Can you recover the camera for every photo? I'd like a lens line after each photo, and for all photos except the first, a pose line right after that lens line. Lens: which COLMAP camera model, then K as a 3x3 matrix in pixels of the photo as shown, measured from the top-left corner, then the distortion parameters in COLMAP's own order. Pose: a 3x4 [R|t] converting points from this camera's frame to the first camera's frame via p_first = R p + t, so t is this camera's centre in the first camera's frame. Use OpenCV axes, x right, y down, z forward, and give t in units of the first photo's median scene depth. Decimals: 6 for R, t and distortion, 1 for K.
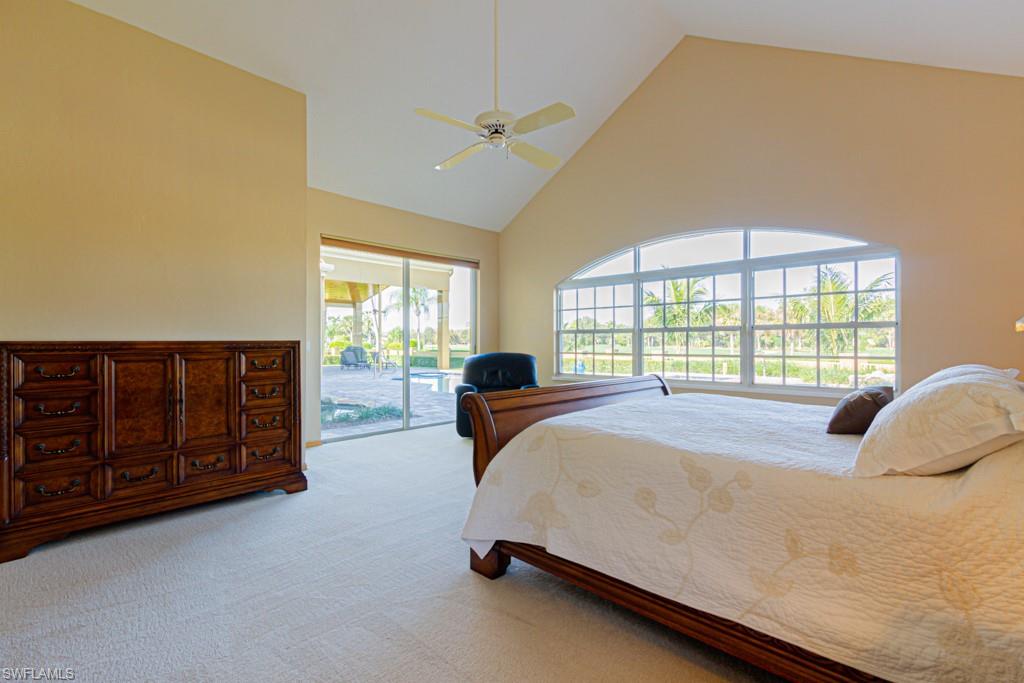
lens RADIAL K [[471.8, 0, 504.2], [0, 471.8, 345.0], [0, 0, 1]] dist [0.000015, 0.000485]
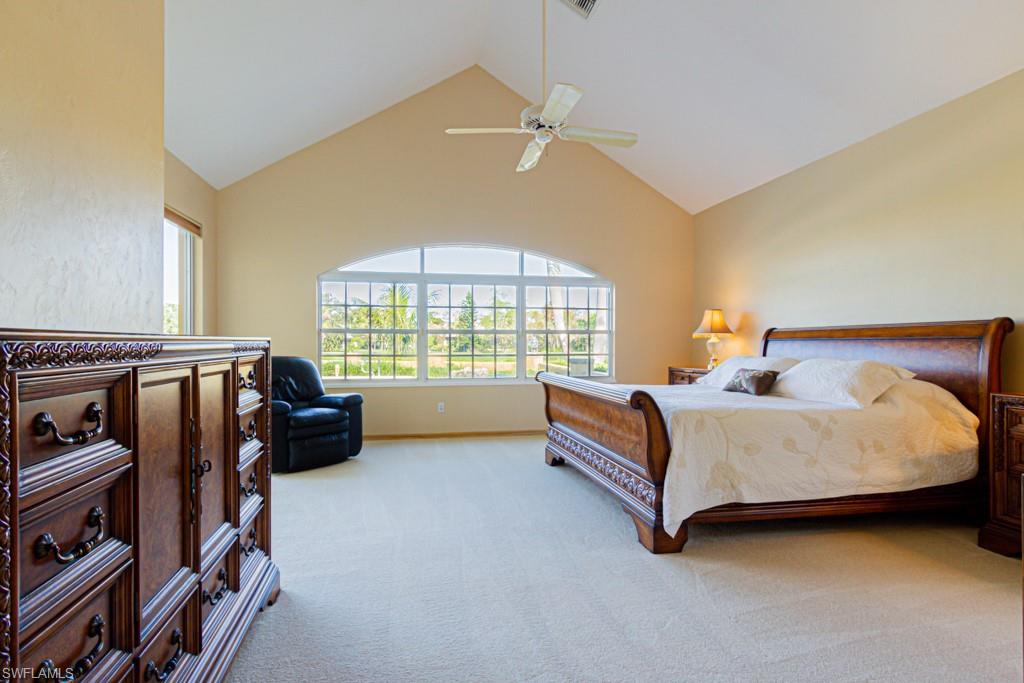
lens RADIAL K [[489.3, 0, 512.0], [0, 489.3, 341.5], [0, 0, 1]] dist [0.001099, 0.000080]
pose [[0.571473, 0.007251, 0.820589, -0.554955], [-0.000347, 0.999963, -0.008594, 0.001217], [-0.820621, 0.004627, 0.571454, 0.300106]]
